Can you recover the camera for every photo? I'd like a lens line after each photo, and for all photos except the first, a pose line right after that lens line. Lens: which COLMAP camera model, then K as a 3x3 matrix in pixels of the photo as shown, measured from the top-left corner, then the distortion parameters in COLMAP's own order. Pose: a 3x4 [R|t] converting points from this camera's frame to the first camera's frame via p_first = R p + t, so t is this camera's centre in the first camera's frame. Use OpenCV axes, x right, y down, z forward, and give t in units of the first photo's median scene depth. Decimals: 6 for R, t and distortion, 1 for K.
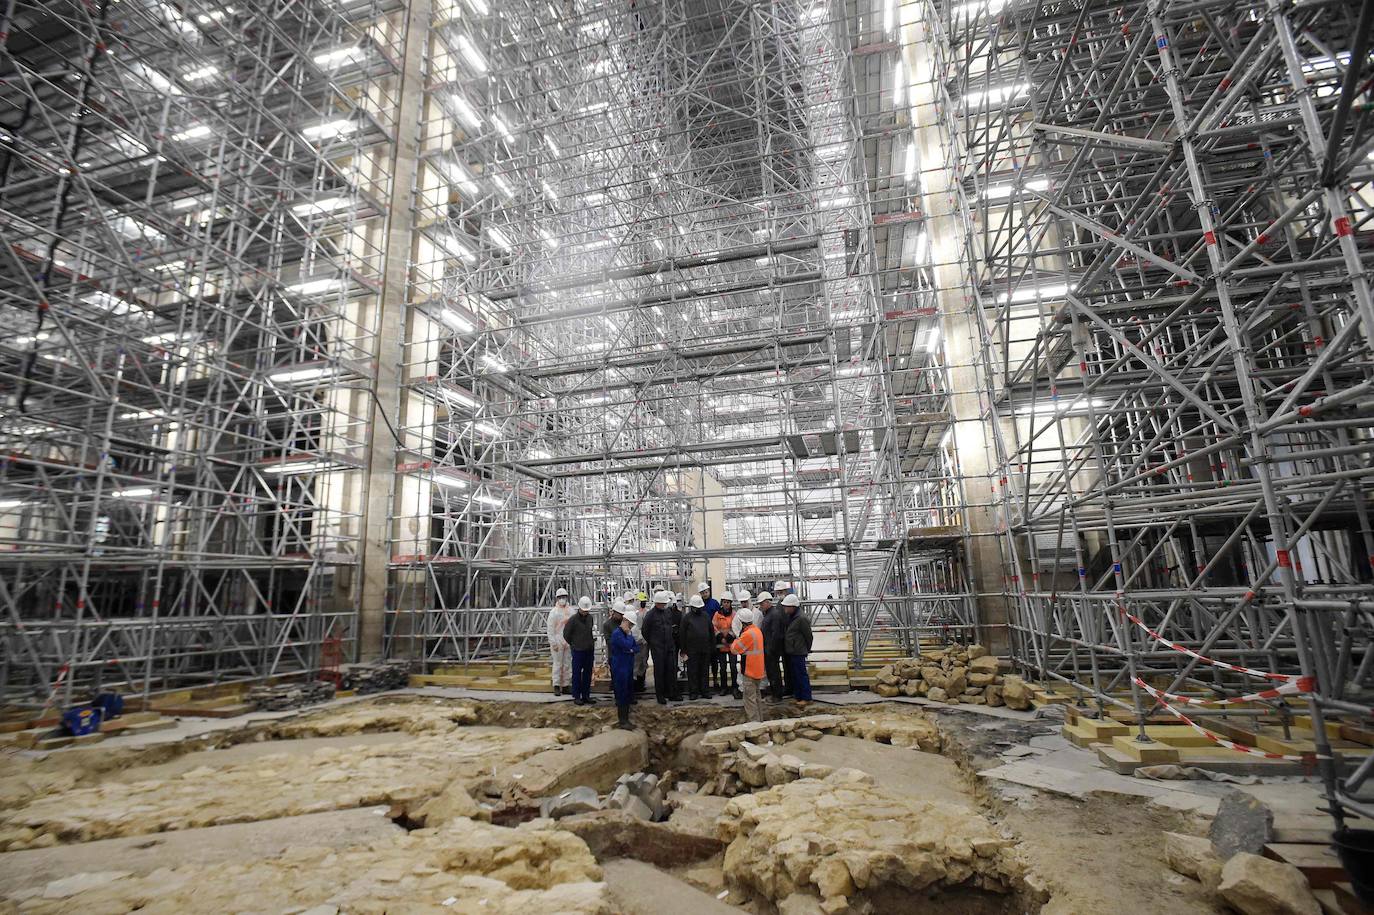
lens RADIAL K [[659.6, 0, 686.0], [0, 659.6, 451.4], [0, 0, 1]] dist [-0.062519, 0.018816]
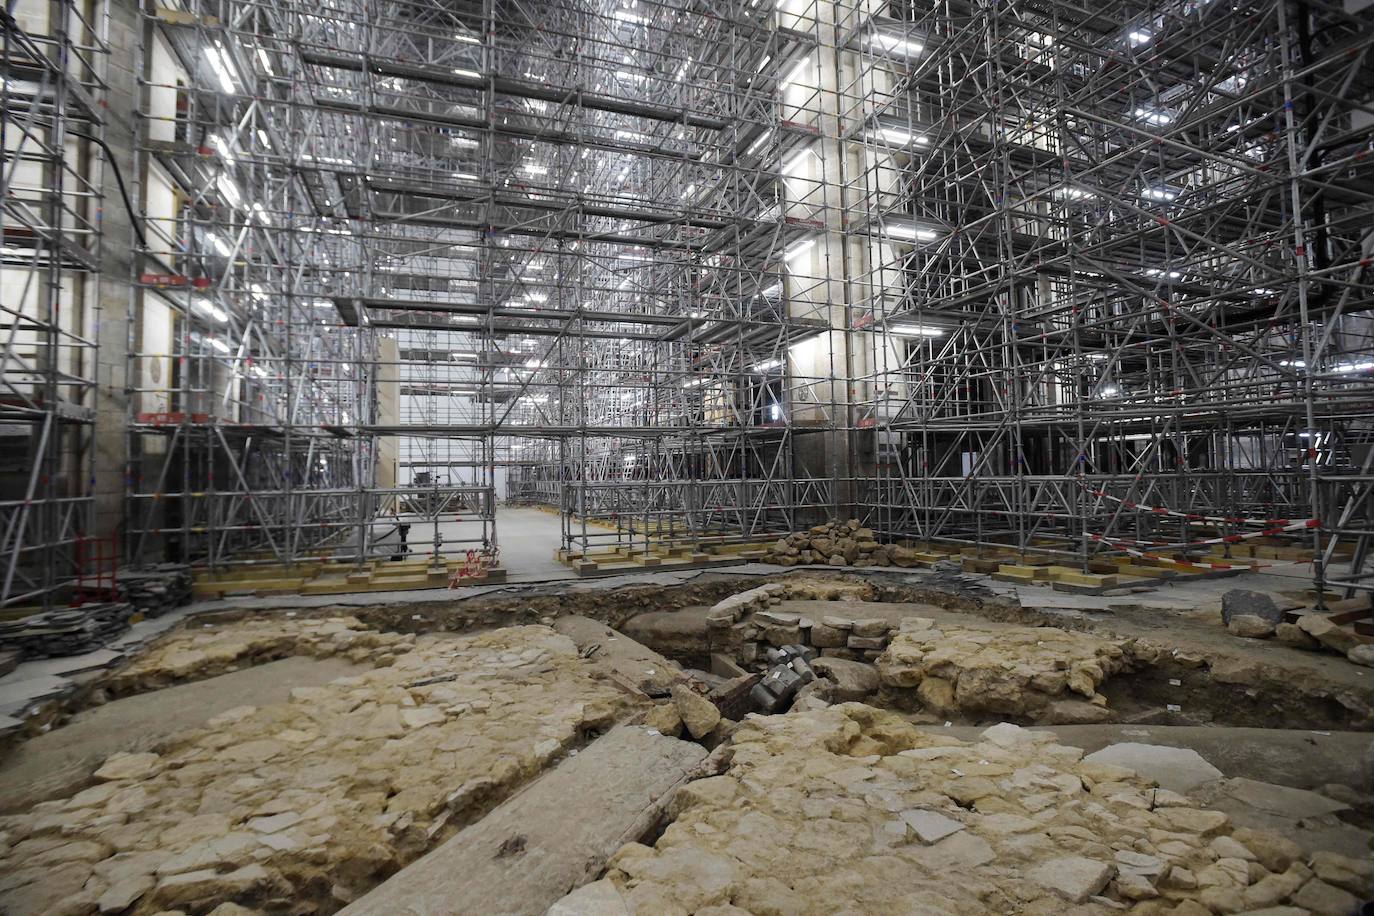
lens RADIAL K [[659.6, 0, 696.6], [0, 659.6, 456.3], [0, 0, 1]] dist [-0.062519, 0.018816]
pose [[0.805269, 0.032099, 0.592040, -0.518289], [-0.134609, 0.982357, 0.129829, 0.061323], [-0.577427, -0.184241, 0.795382, 0.213402]]
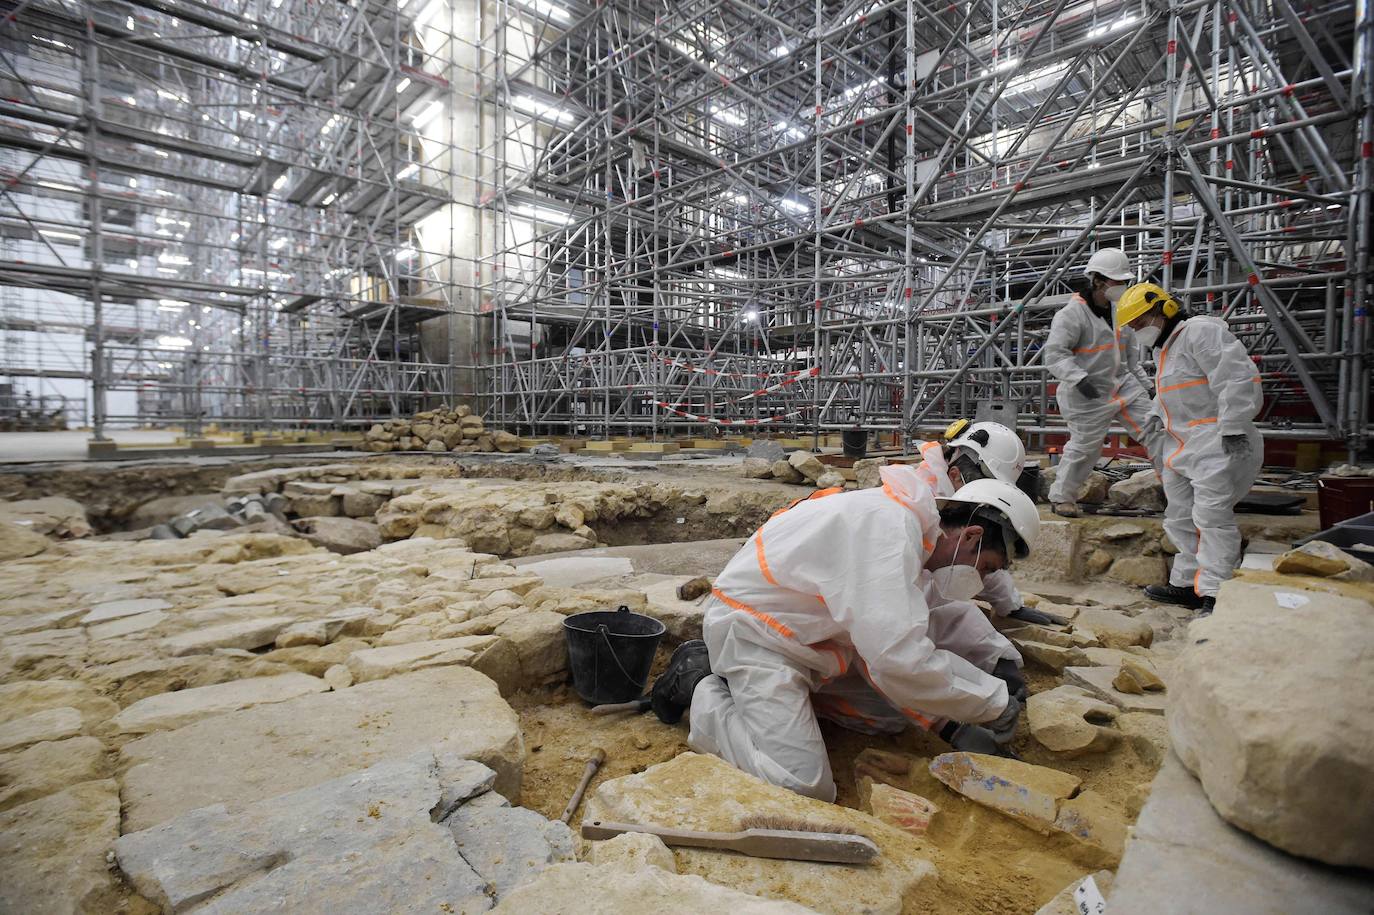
lens RADIAL K [[669.2, 0, 667.2], [0, 669.2, 430.2], [0, 0, 1]] dist [-0.043508, 0.007344]
pose [[0.547593, 0.016980, 0.836572, -0.321979], [-0.200831, 0.973236, 0.111704, 0.138942], [-0.812286, -0.229178, 0.536348, 0.085748]]
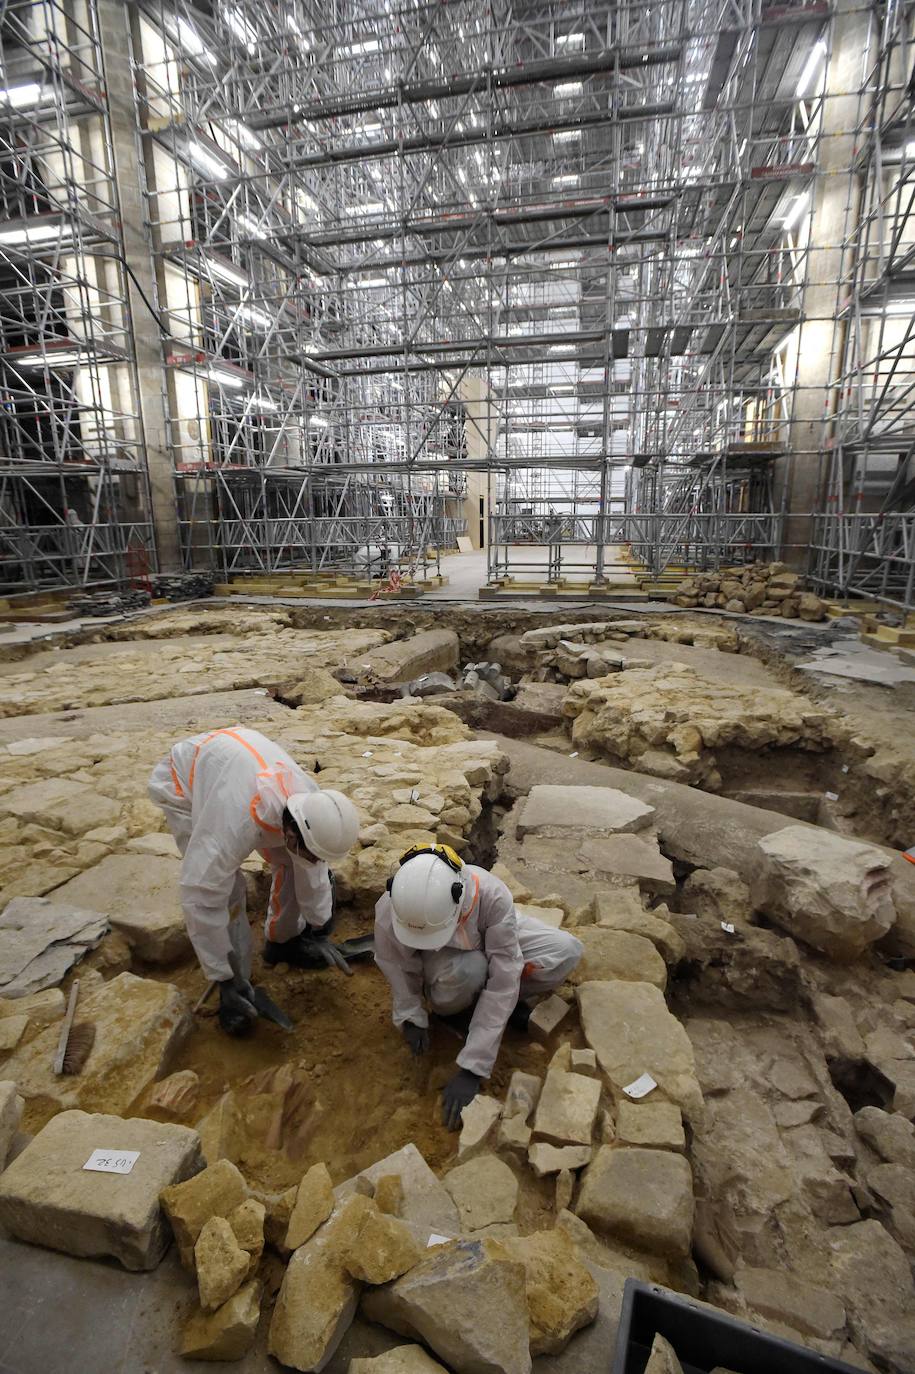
lens RADIAL K [[659.6, 0, 464.2], [0, 659.6, 700.3], [0, 0, 1]] dist [-0.062519, 0.018816]
pose [[0.999052, 0.008371, 0.042724, -0.098891], [-0.027334, 0.884426, 0.465879, 0.022559], [-0.033886, -0.466605, 0.883817, -0.006856]]
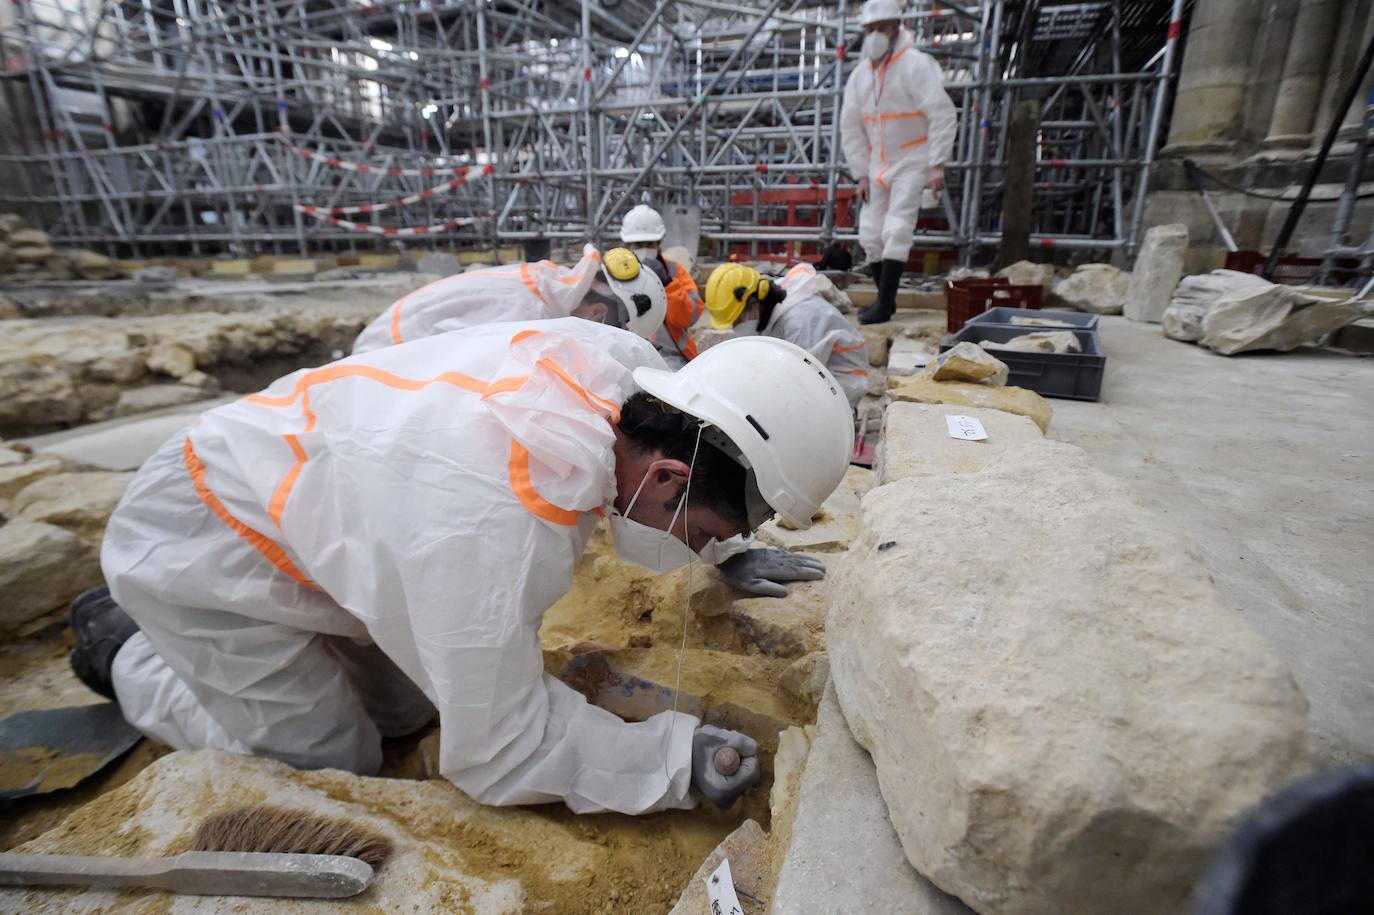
lens RADIAL K [[669.2, 0, 680.5], [0, 669.2, 445.6], [0, 0, 1]] dist [-0.043508, 0.007344]
pose [[0.136467, -0.270552, 0.952984, -0.263749], [-0.223453, 0.928785, 0.295680, 0.142559], [-0.965114, -0.253298, 0.066293, 0.082219]]
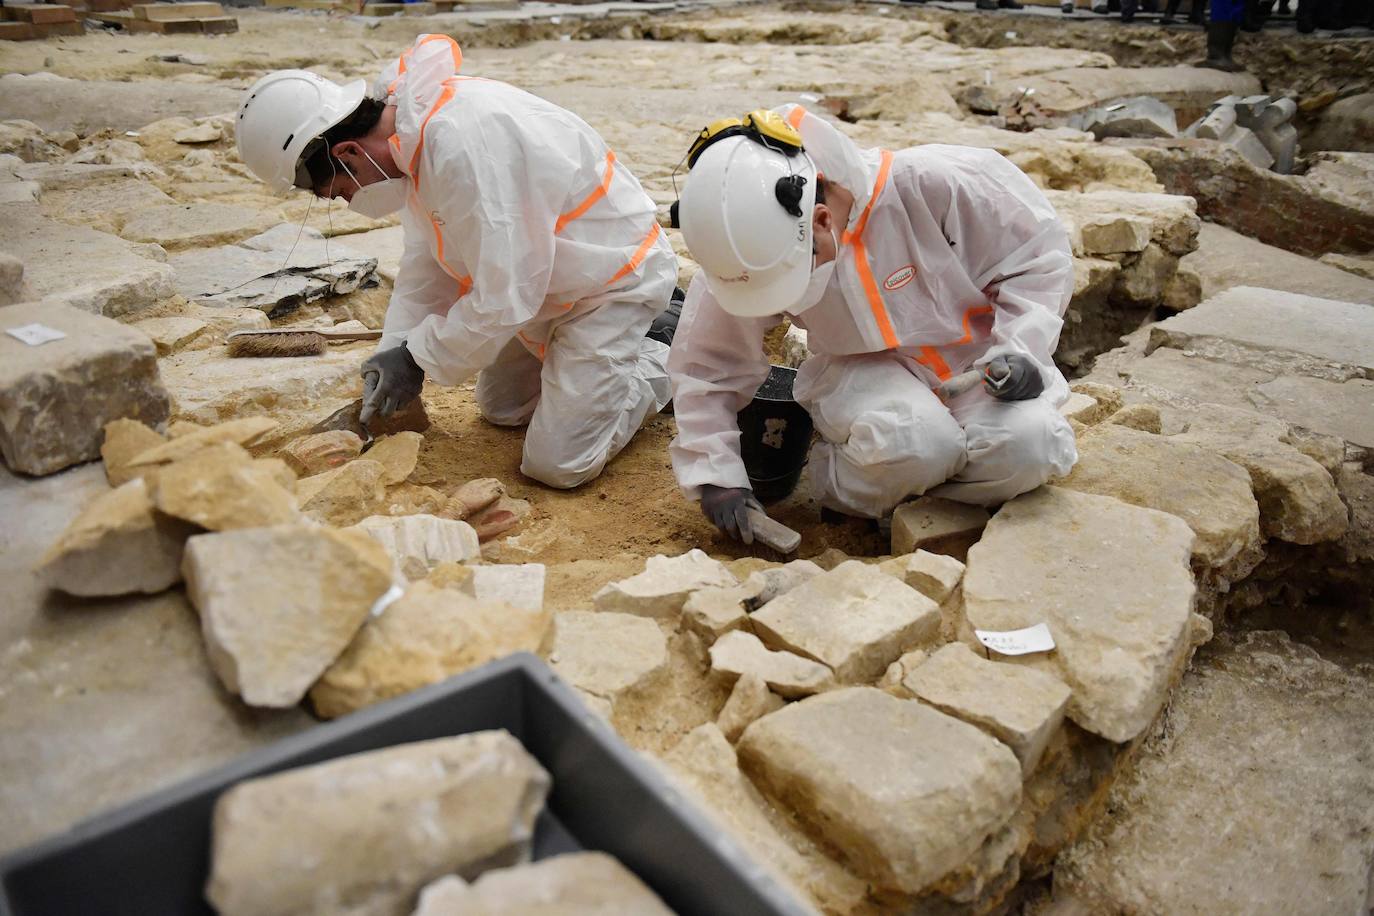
lens RADIAL K [[1115.5, 0, 682.4], [0, 1115.5, 468.3], [0, 0, 1]] dist [-0.030212, 0.009724]
pose [[0.875367, 0.235630, -0.422151, -0.021149], [0.082196, 0.787940, 0.610242, 0.095124], [0.476421, -0.568885, 0.670368, -0.003163]]
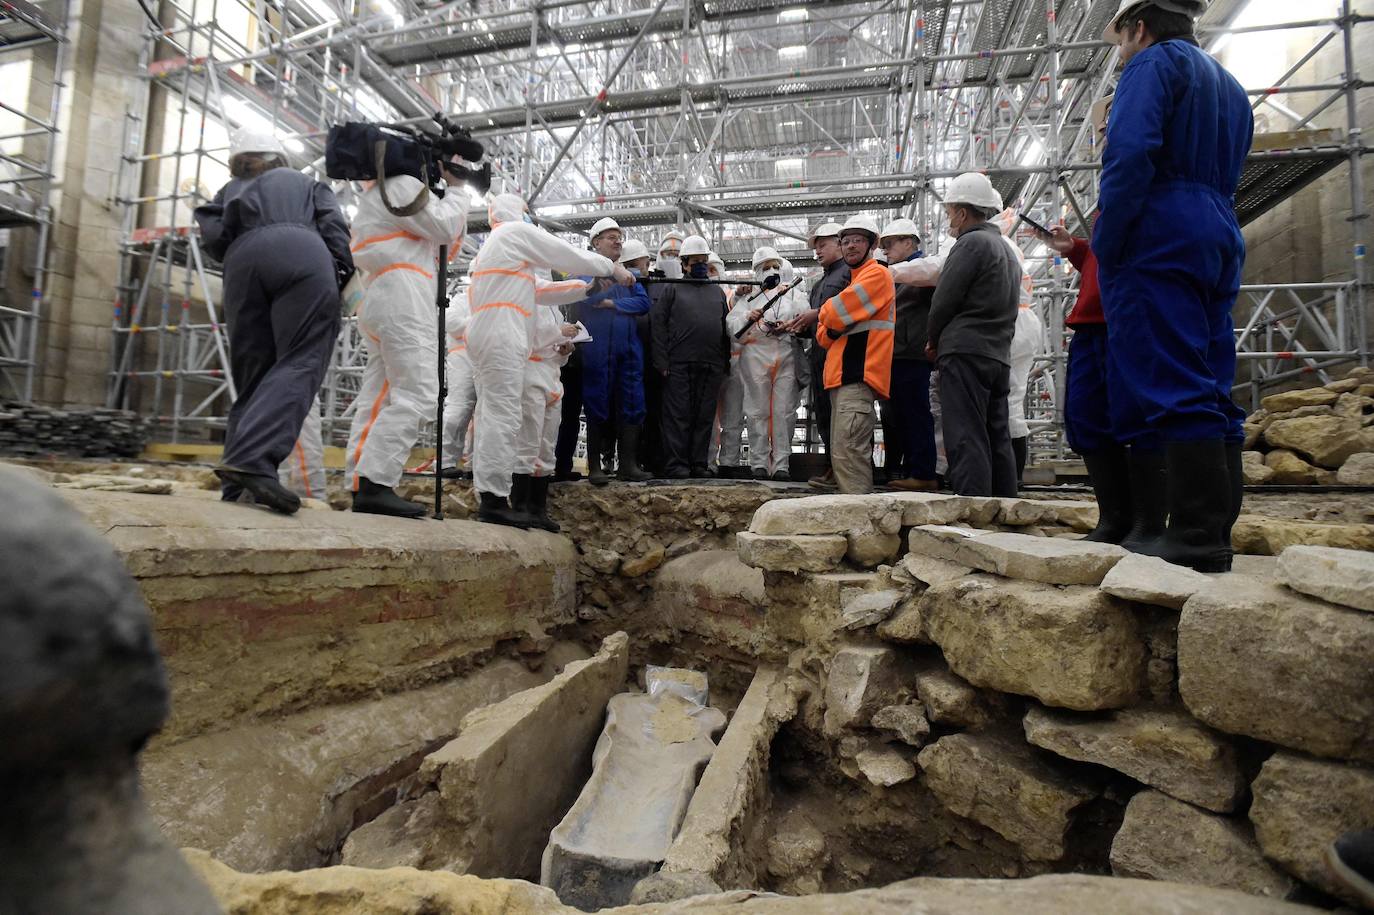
lens RADIAL K [[659.6, 0, 681.2], [0, 659.6, 453.6], [0, 0, 1]] dist [-0.062519, 0.018816]
pose [[0.997819, 0.060500, 0.026415, -0.009835], [-0.063974, 0.984908, 0.160818, 0.318321], [-0.016287, -0.162157, 0.986630, 0.630692]]
